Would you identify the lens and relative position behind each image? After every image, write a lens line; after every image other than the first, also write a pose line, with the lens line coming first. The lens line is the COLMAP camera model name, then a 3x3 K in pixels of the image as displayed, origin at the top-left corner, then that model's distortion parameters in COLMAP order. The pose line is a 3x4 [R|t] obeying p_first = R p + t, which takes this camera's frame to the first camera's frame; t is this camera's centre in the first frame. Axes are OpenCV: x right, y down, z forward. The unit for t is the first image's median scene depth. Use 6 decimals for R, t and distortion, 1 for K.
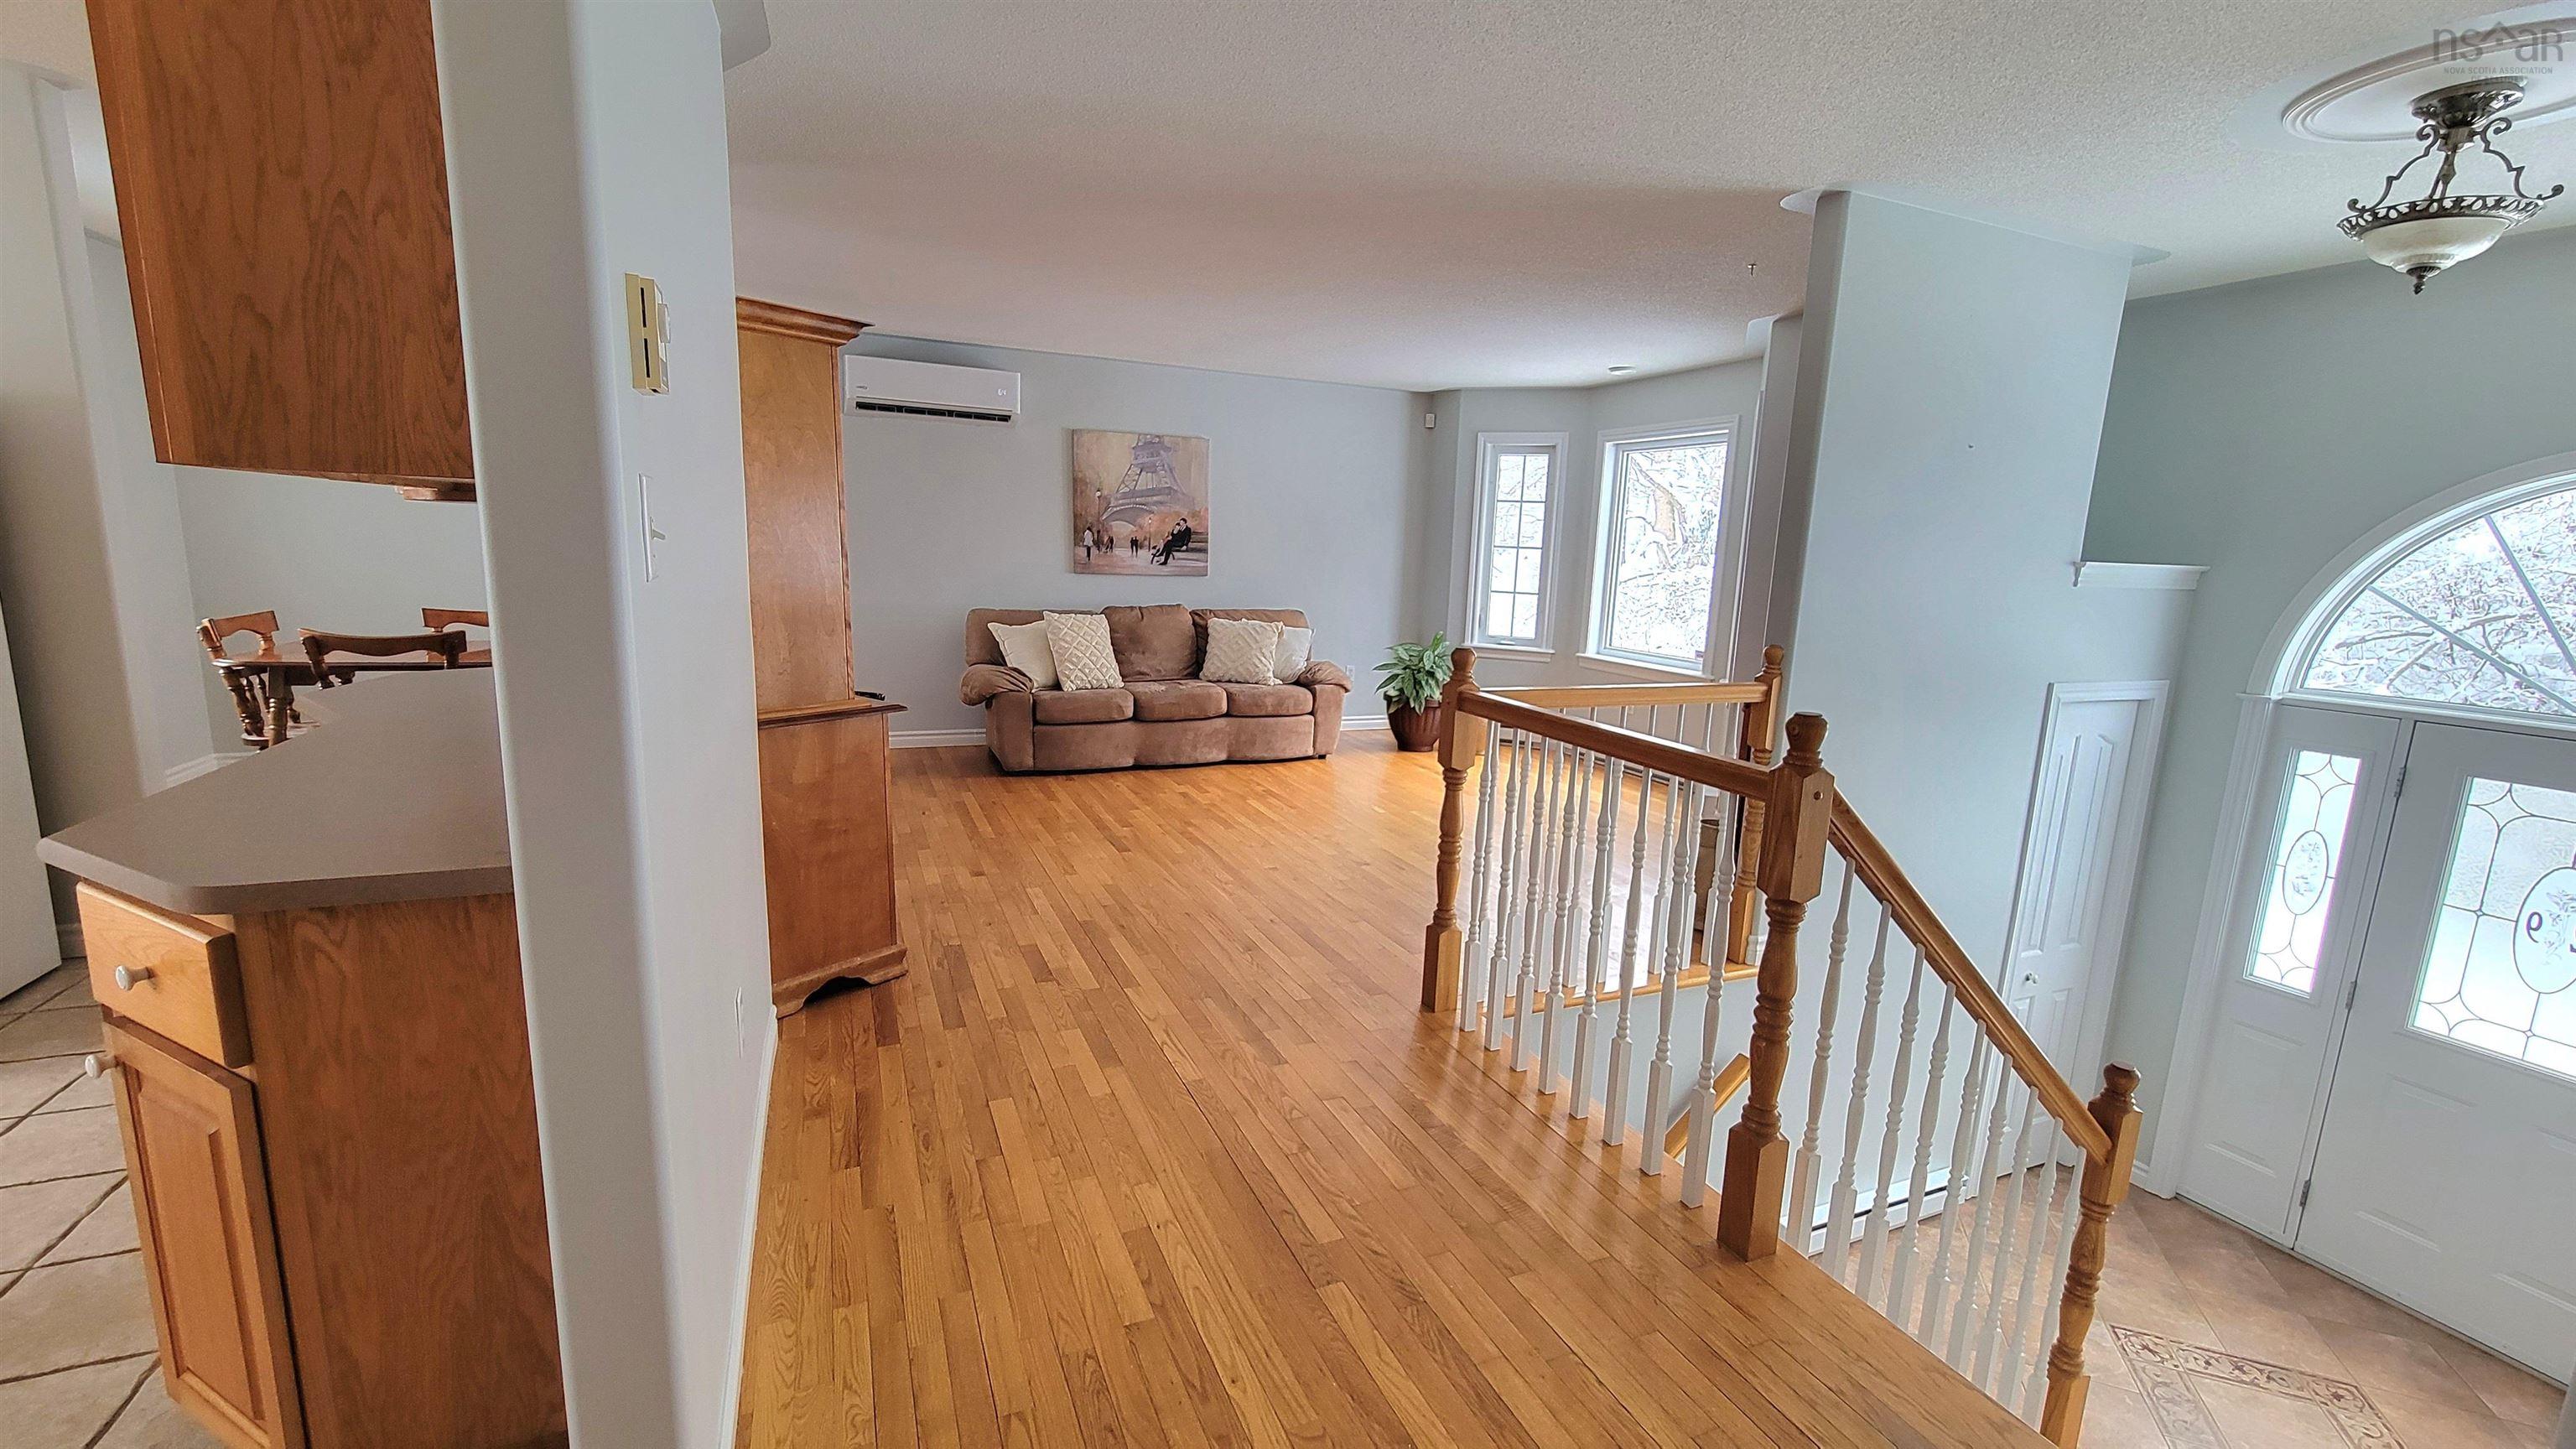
lens RADIAL K [[1049.4, 0, 1287.4], [0, 1049.4, 733.0], [0, 0, 1]] dist [0.000735, -0.001558]
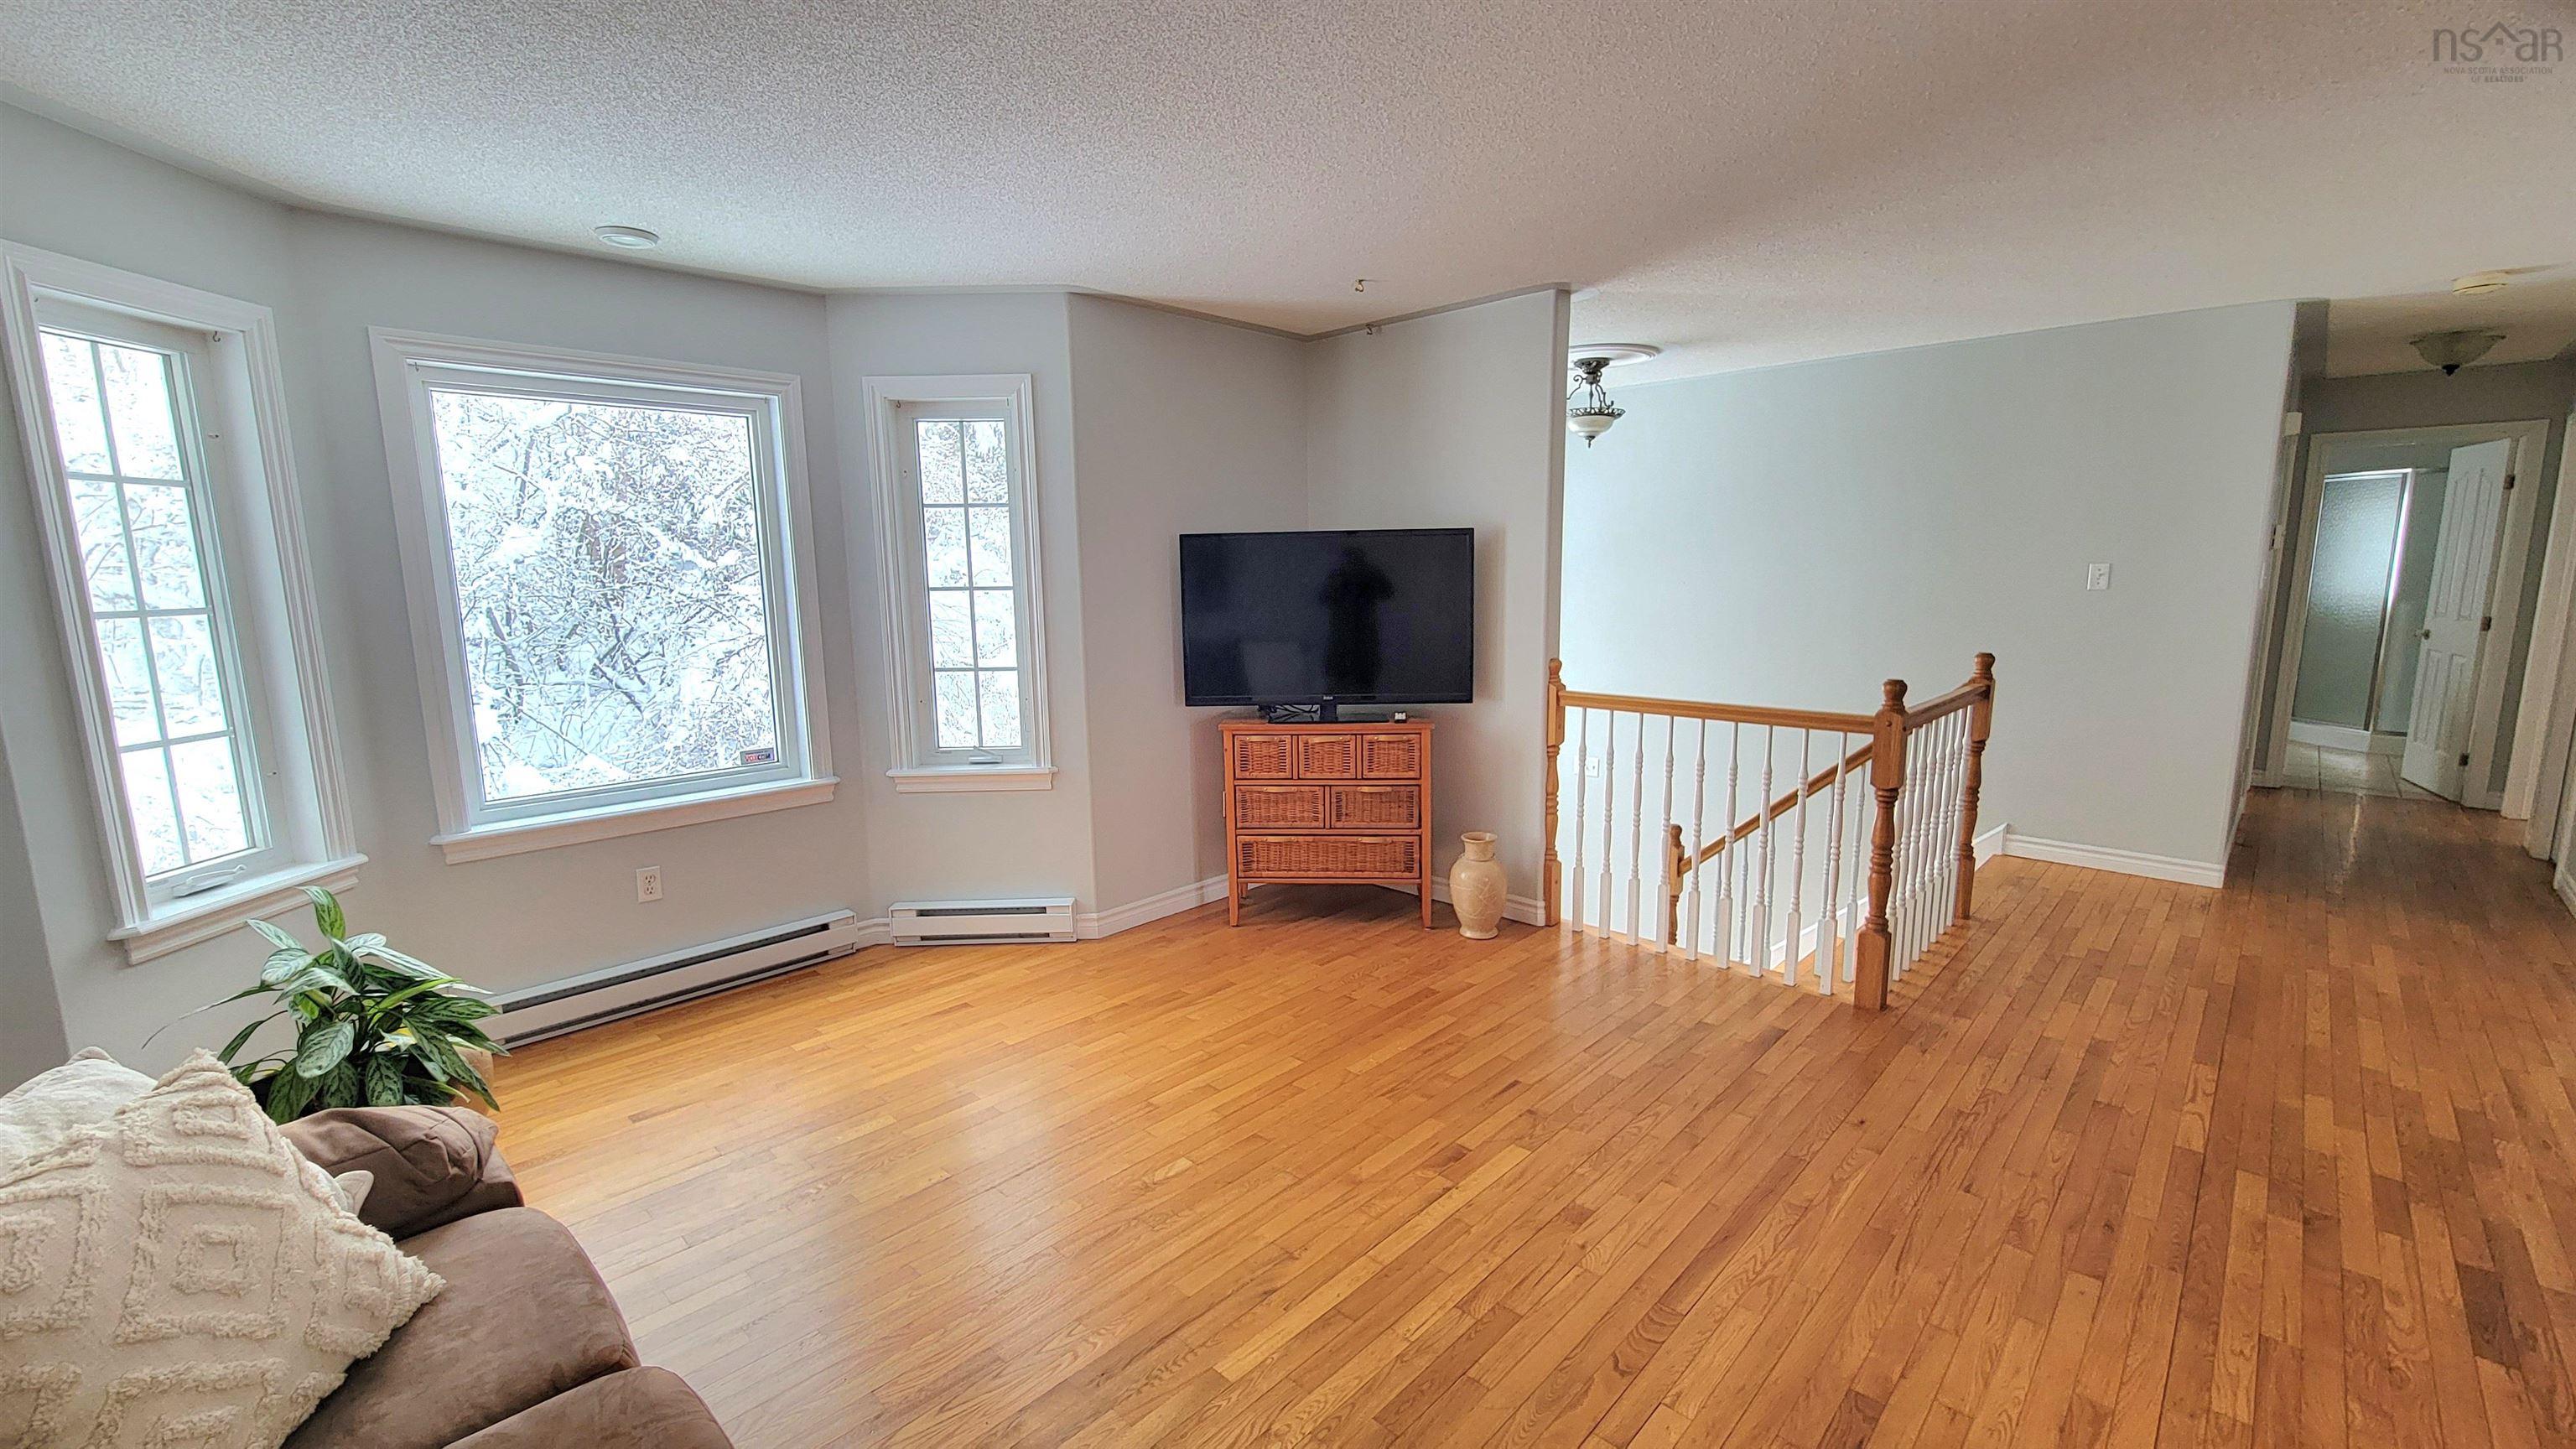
lens RADIAL K [[1049.4, 0, 1285.6], [0, 1049.4, 731.6], [0, 0, 1]] dist [0.000735, -0.001558]
pose [[-0.385208, -0.178131, 0.905475, -0.437978], [0.163230, 0.952571, 0.256837, -0.306103], [-0.908279, 0.246736, -0.337862, 1.440212]]
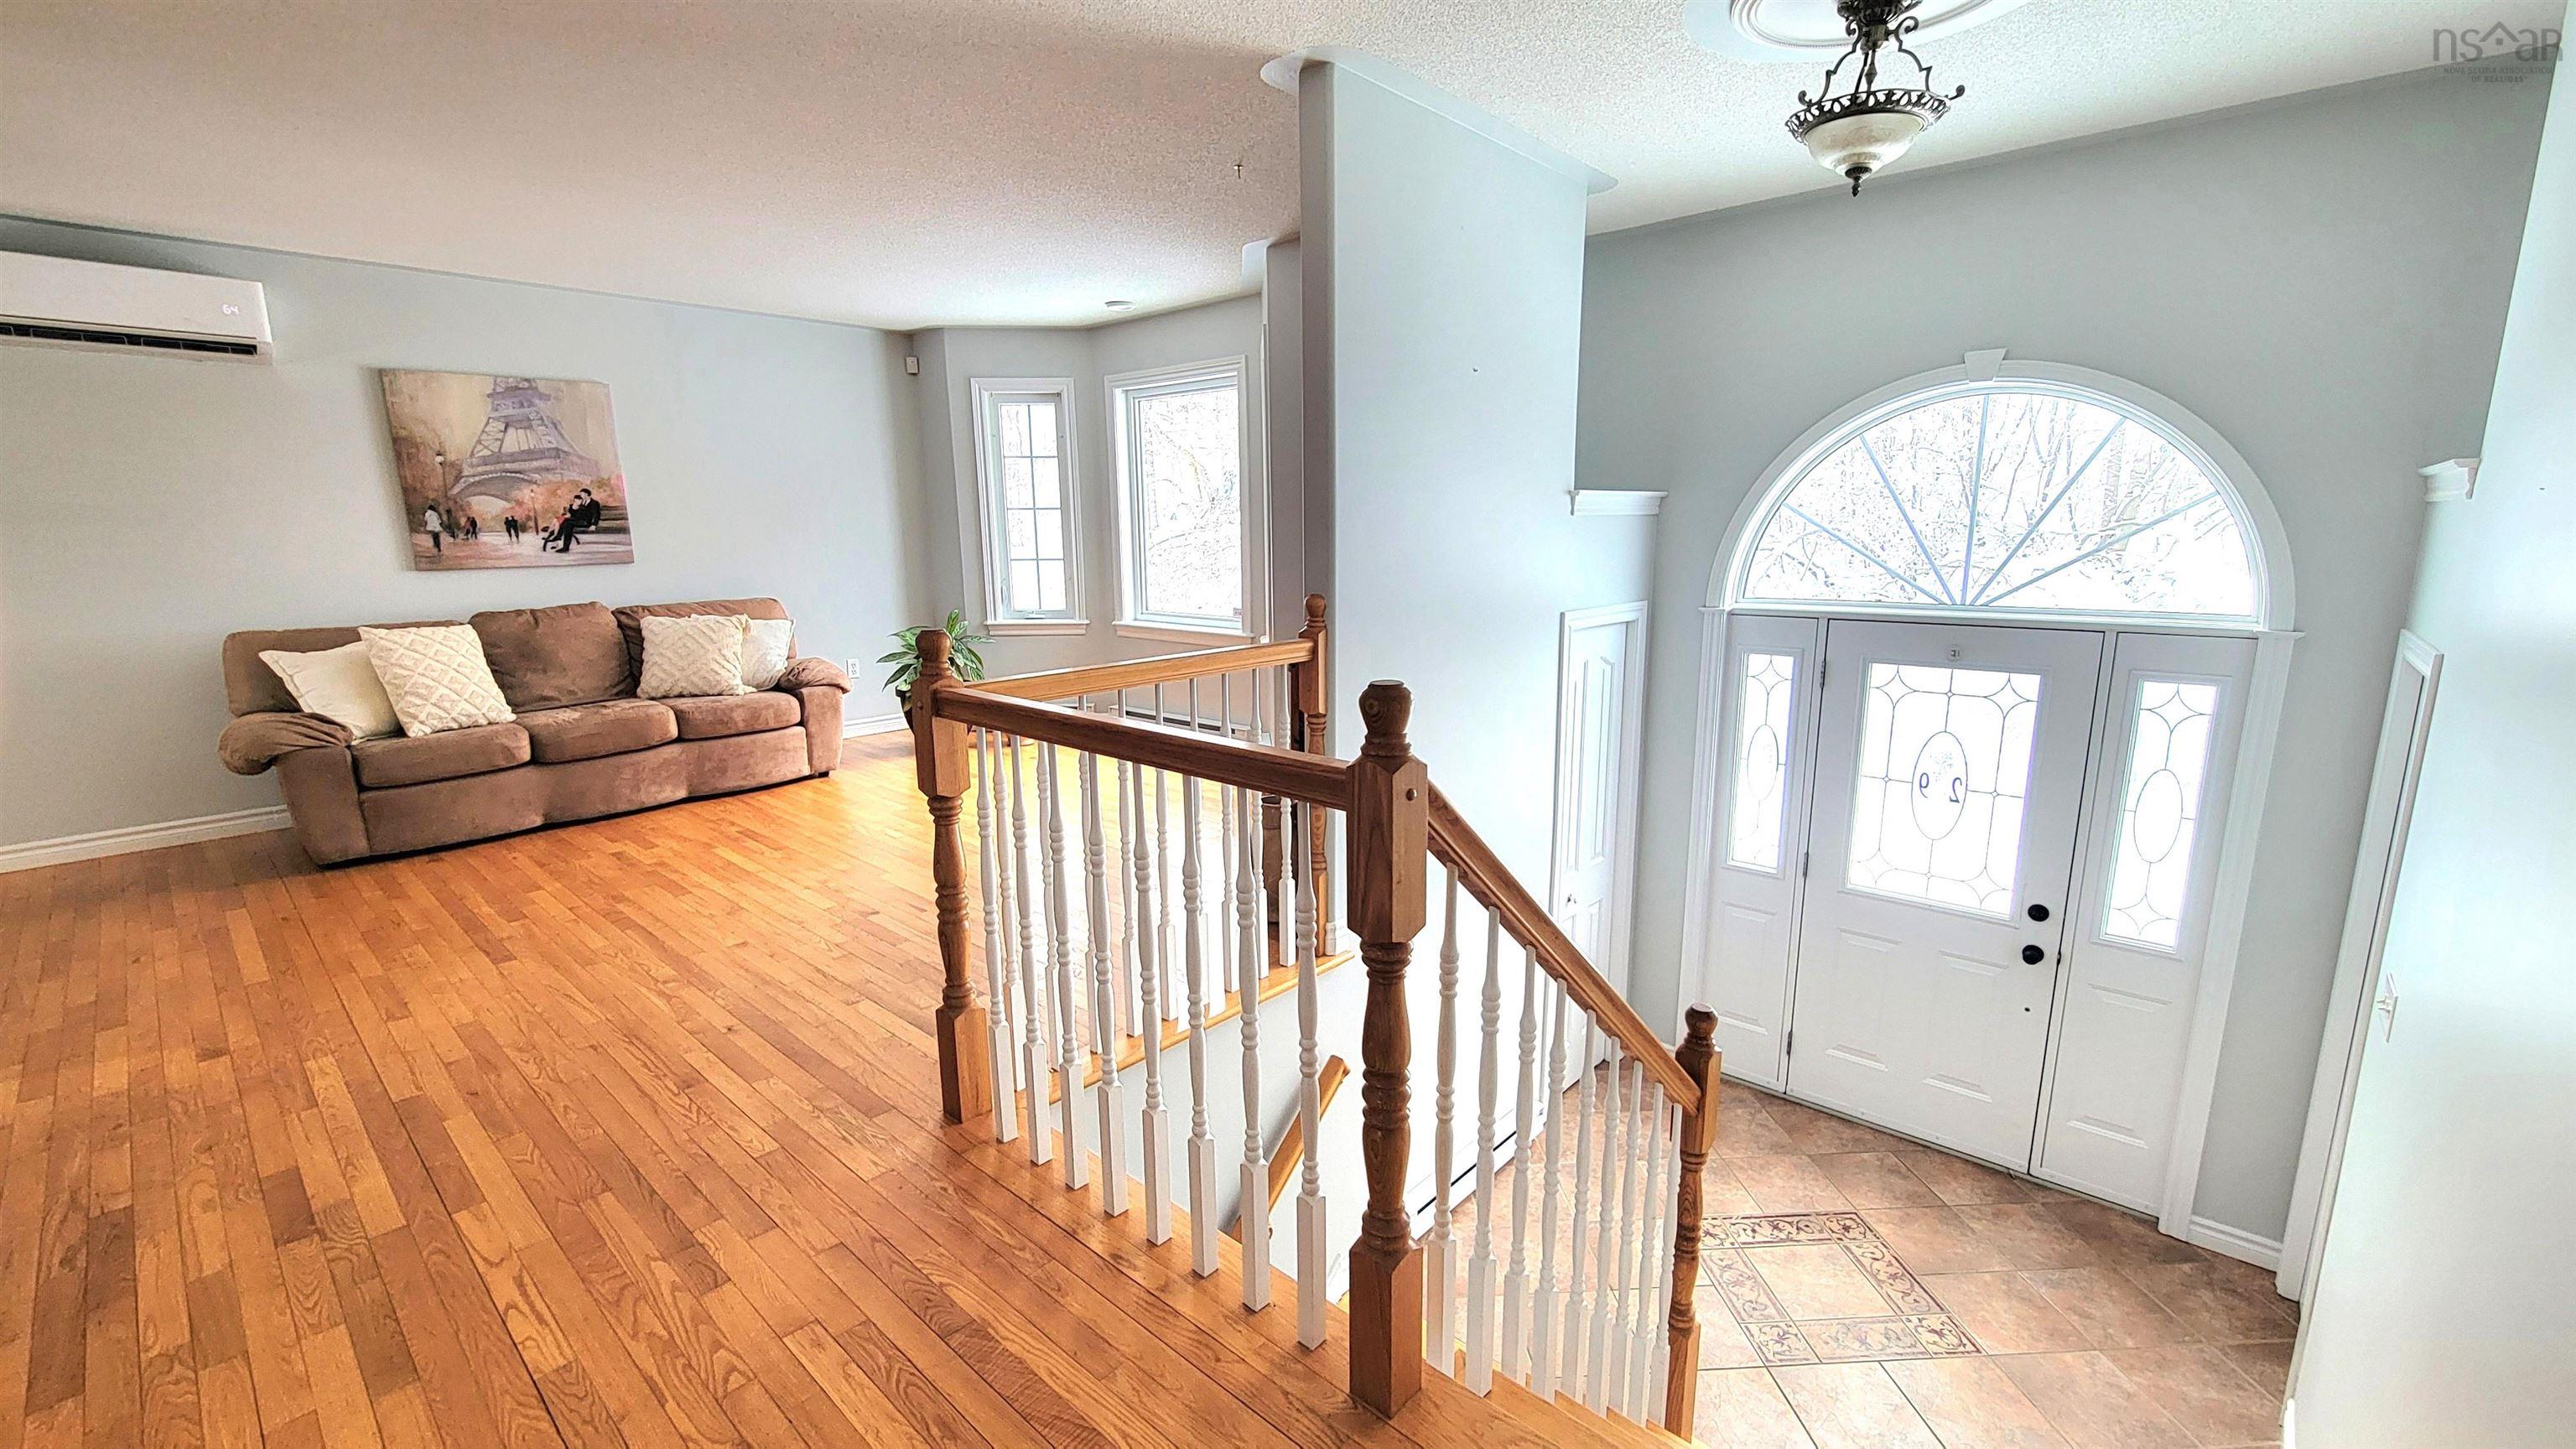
lens RADIAL K [[1049.4, 0, 1284.9], [0, 1049.4, 732.4], [0, 0, 1]] dist [0.000735, -0.001558]
pose [[0.910063, -0.126896, 0.394567, 0.068828], [0.117184, 0.991914, 0.048726, -0.012733], [-0.397560, 0.001893, 0.917574, 0.173399]]
